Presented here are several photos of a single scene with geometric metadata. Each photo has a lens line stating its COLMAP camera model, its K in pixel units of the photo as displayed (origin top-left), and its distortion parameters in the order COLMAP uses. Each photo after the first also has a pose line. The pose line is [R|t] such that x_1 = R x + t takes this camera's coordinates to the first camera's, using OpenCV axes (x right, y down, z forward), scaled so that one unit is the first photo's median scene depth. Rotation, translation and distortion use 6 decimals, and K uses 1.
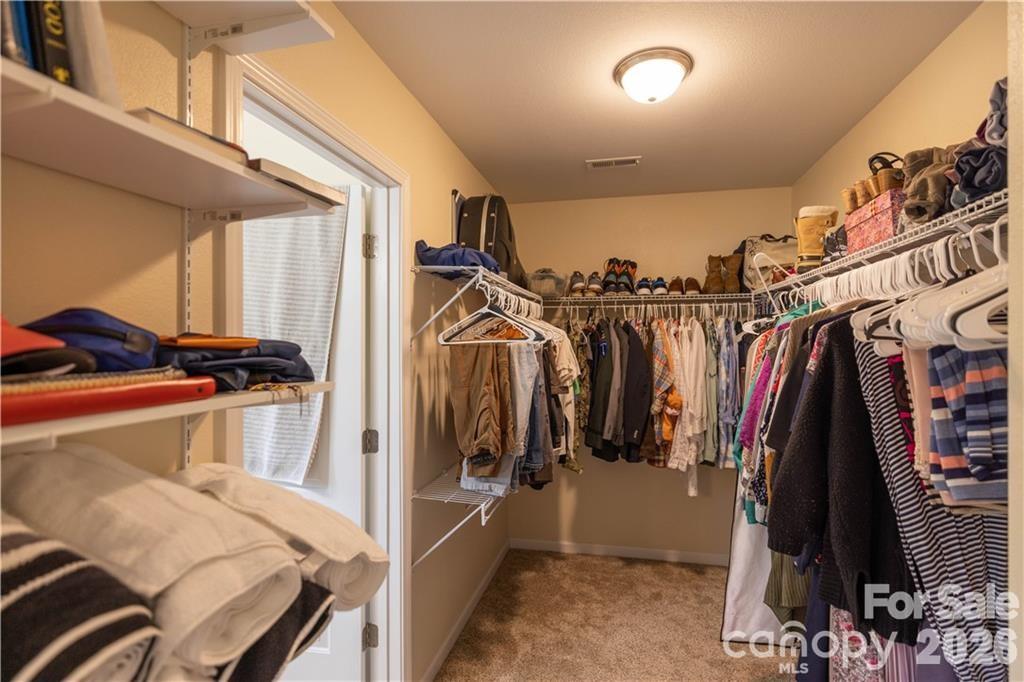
lens RADIAL K [[504.8, 0, 517.4], [0, 504.8, 345.0], [0, 0, 1]] dist [-0.000052, 0.000437]
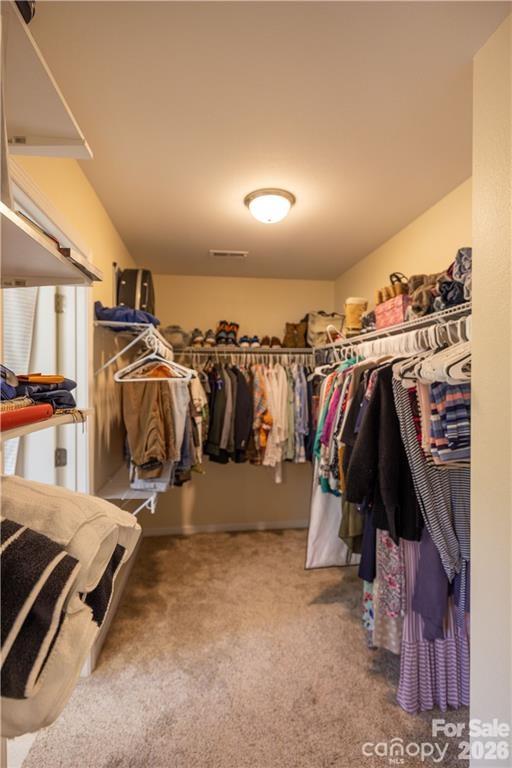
lens RADIAL K [[385.6, 0, 255.4], [0, 385.6, 386.3], [0, 0, 1]] dist [-0.000192, 0.001137]
pose [[0.940065, -0.002403, 0.340986, -0.136848], [-0.000971, 0.999952, 0.009722, 0.001413], [-0.340993, -0.009471, 0.940018, -0.066861]]
